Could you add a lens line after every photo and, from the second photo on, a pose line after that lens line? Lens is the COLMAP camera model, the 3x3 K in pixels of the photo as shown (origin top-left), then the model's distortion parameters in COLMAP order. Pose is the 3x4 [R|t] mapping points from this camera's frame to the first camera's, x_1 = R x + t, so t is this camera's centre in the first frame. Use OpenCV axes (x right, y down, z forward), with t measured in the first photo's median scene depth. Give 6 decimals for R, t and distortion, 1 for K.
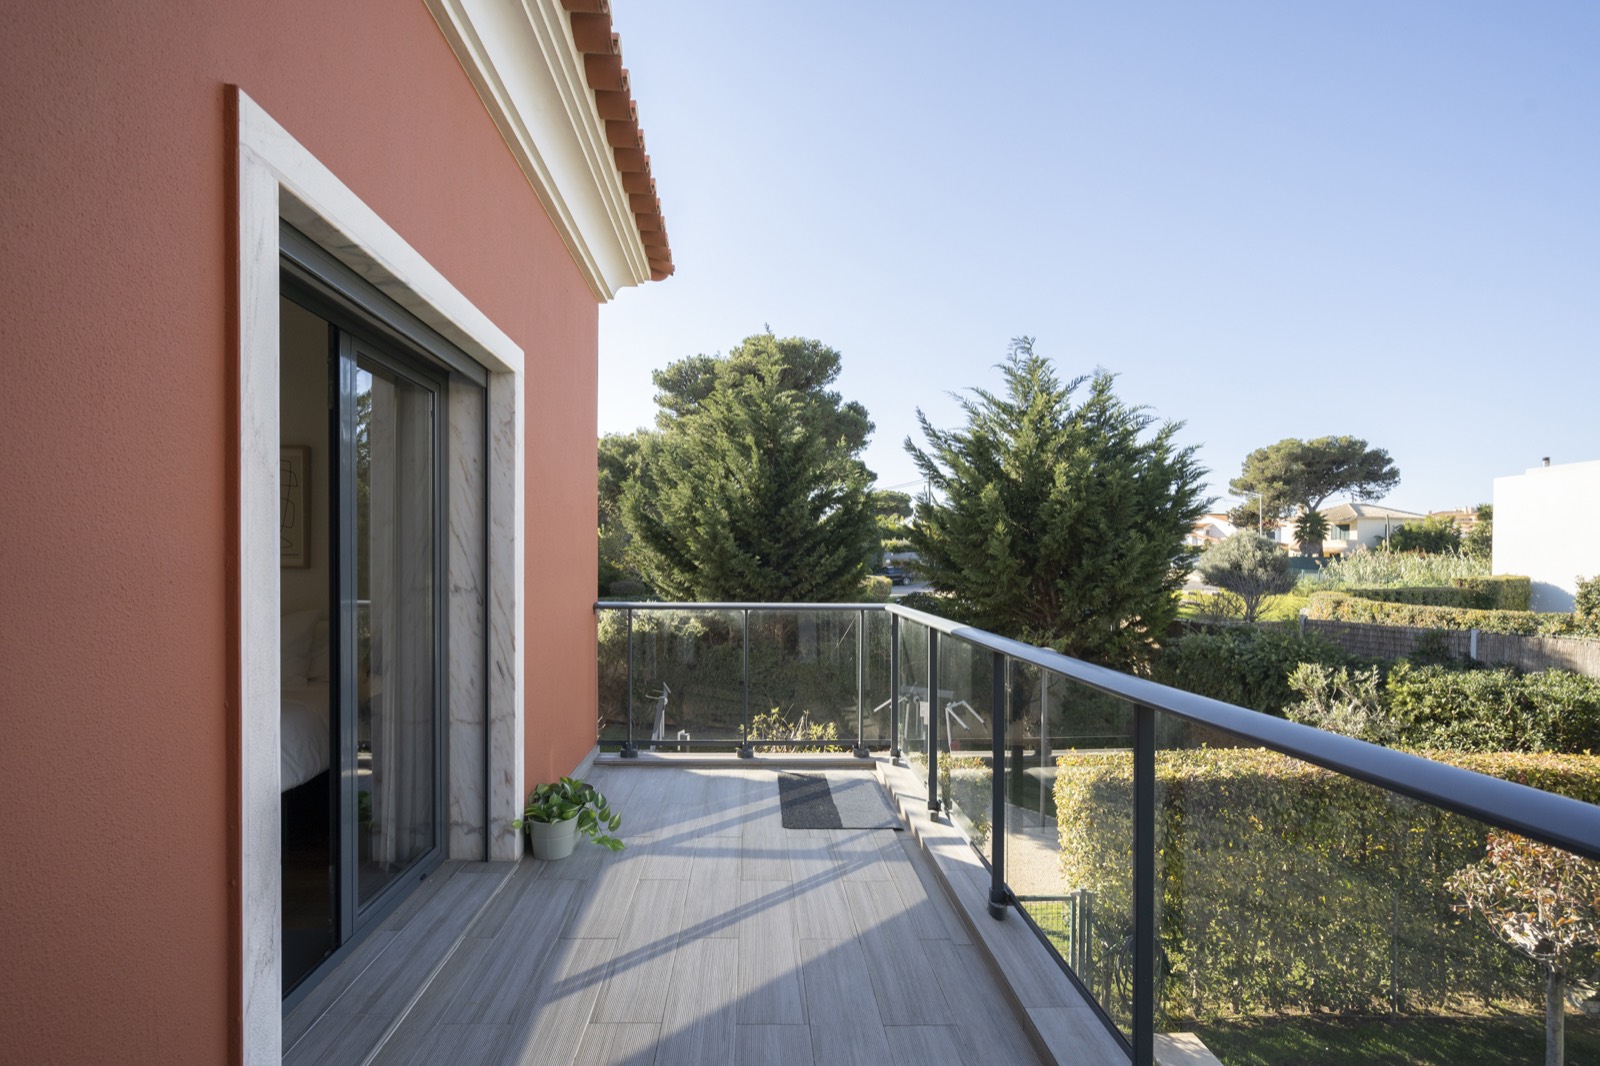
lens RADIAL K [[745.7, 0, 796.6], [0, 745.7, 564.1], [0, 0, 1]] dist [0.001115, 0.000088]
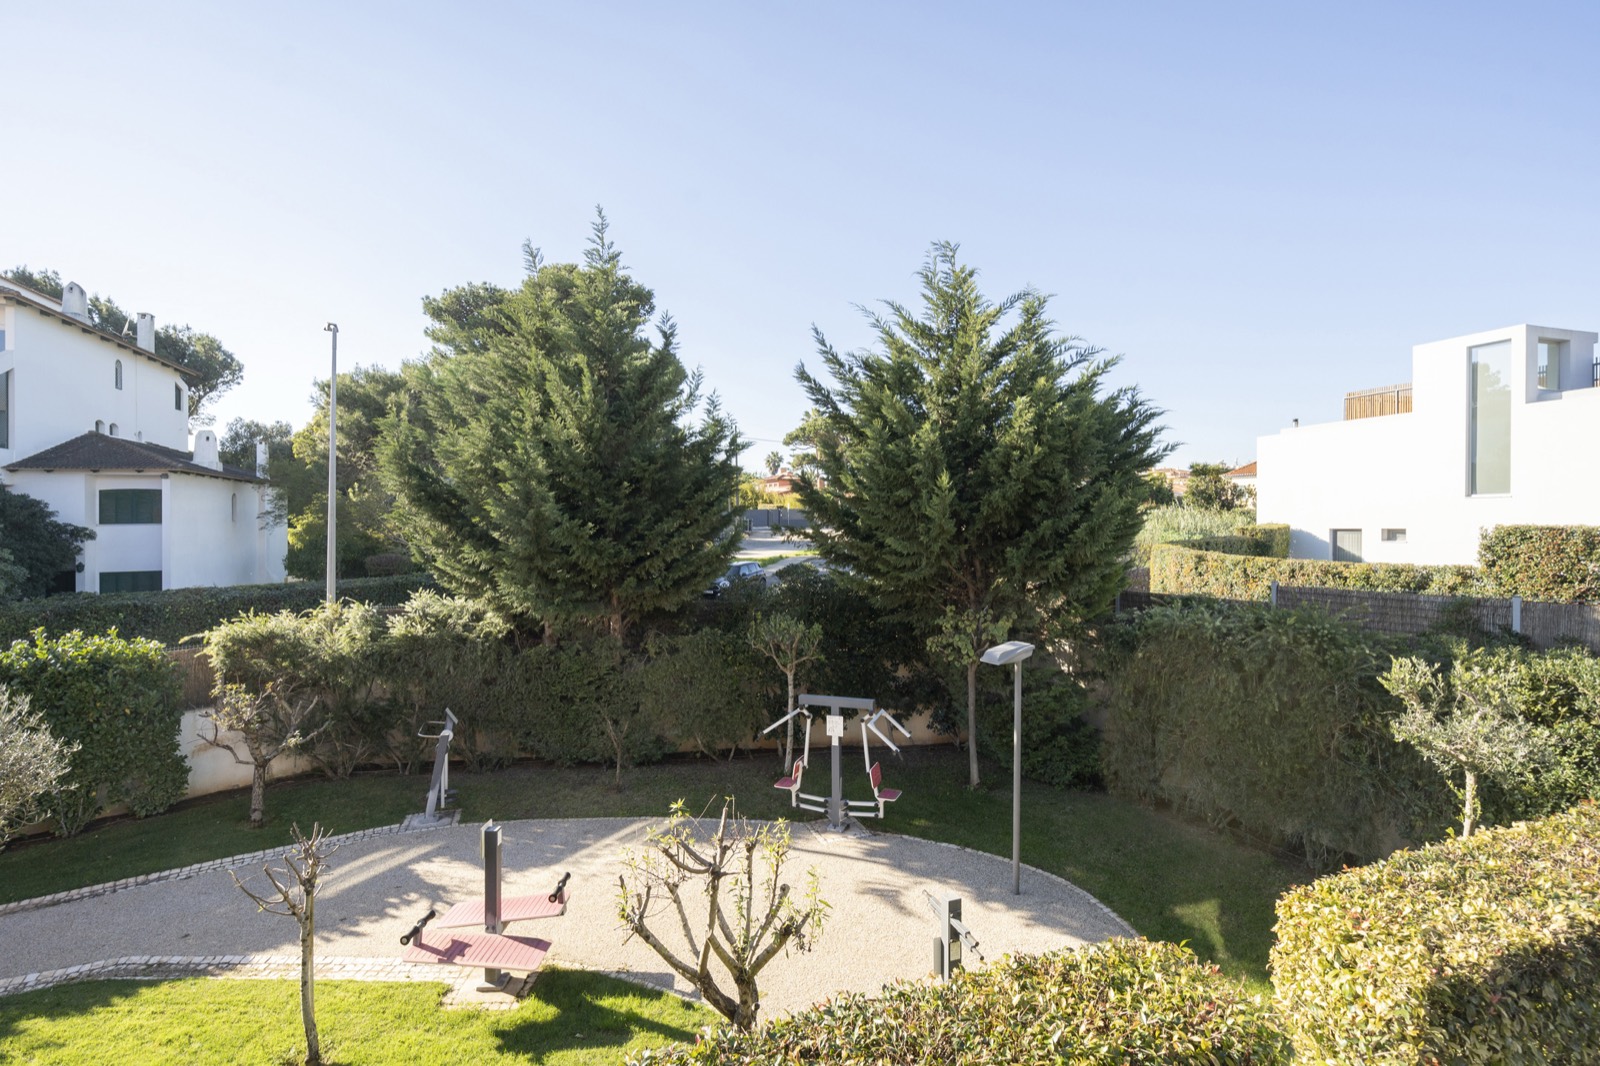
lens RADIAL K [[721.0, 0, 795.0], [0, 721.0, 494.1], [0, 0, 1]] dist [-0.011191, 0.000066]
pose [[0.958077, -0.009516, 0.286353, -0.061654], [0.020545, 0.999157, -0.035536, -0.010389], [-0.285773, 0.039930, 0.957465, 0.280994]]
